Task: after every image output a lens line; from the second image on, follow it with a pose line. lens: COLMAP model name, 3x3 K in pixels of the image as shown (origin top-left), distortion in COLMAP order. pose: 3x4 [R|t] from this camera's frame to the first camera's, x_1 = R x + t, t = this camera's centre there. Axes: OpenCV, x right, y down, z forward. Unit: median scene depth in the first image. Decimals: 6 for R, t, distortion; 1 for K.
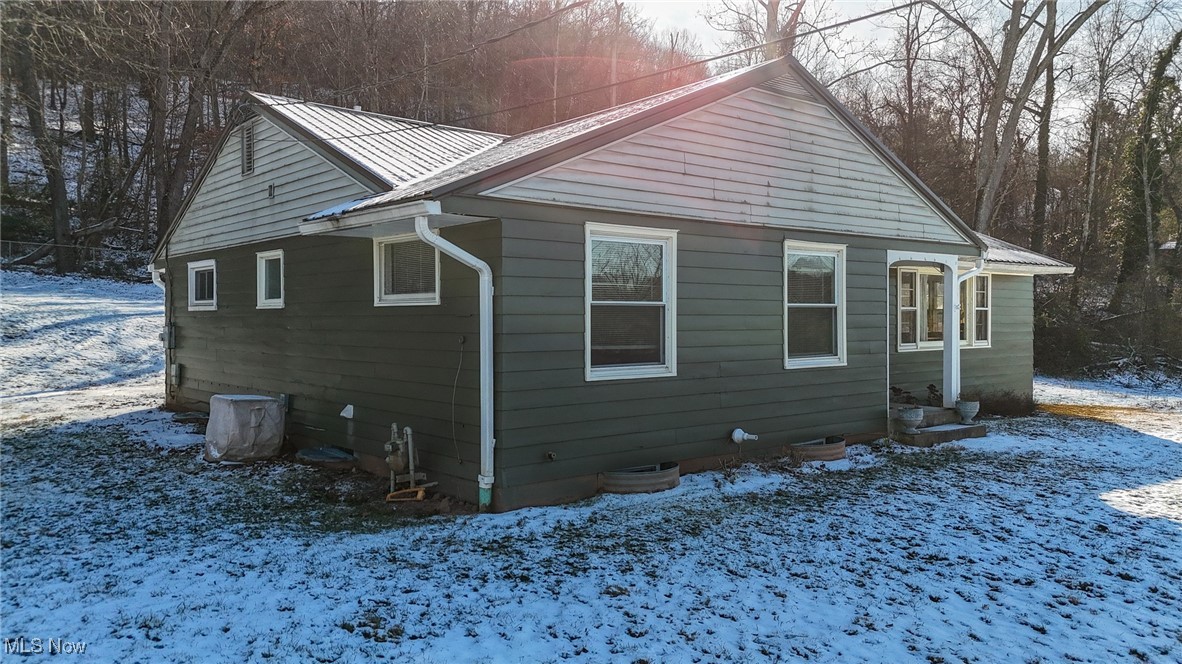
lens RADIAL K [[870.8, 0, 589.0], [0, 870.8, 330.0], [0, 0, 1]] dist [0.040795, 0.004133]
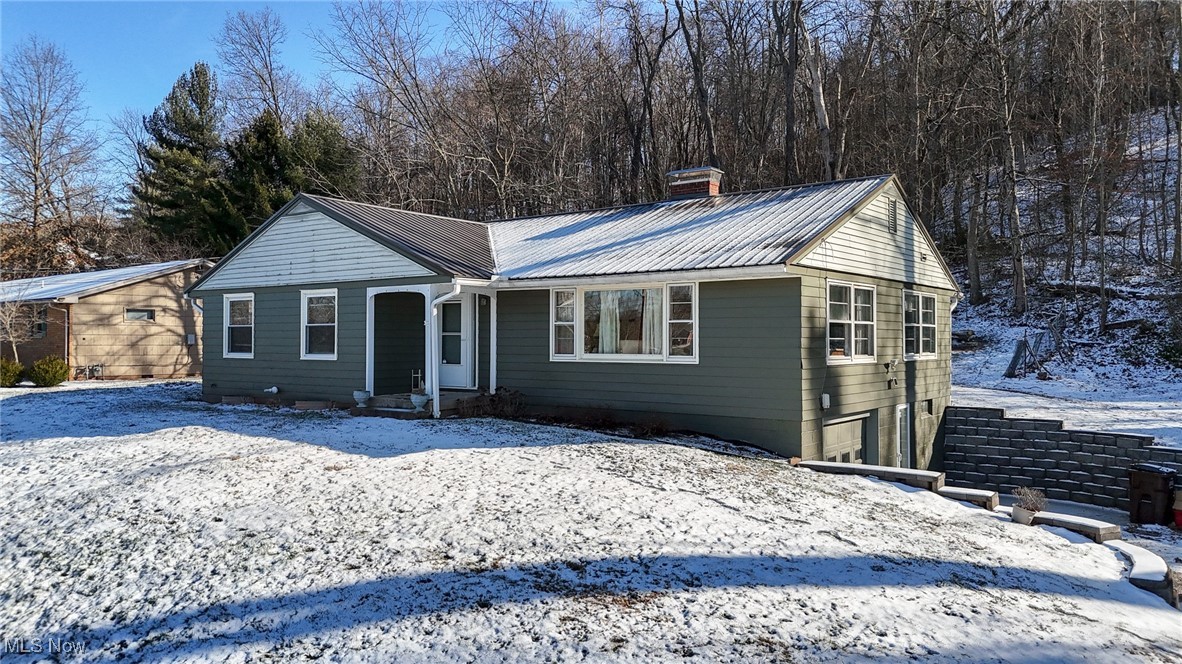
lens RADIAL K [[870.8, 0, 589.3], [0, 870.8, 336.8], [0, 0, 1]] dist [0.040795, 0.004133]
pose [[0.231594, 0.004419, -0.972803, 2.043345], [-0.011771, 0.999929, 0.001739, -0.012974], [0.972741, 0.011048, 0.231629, 1.085523]]
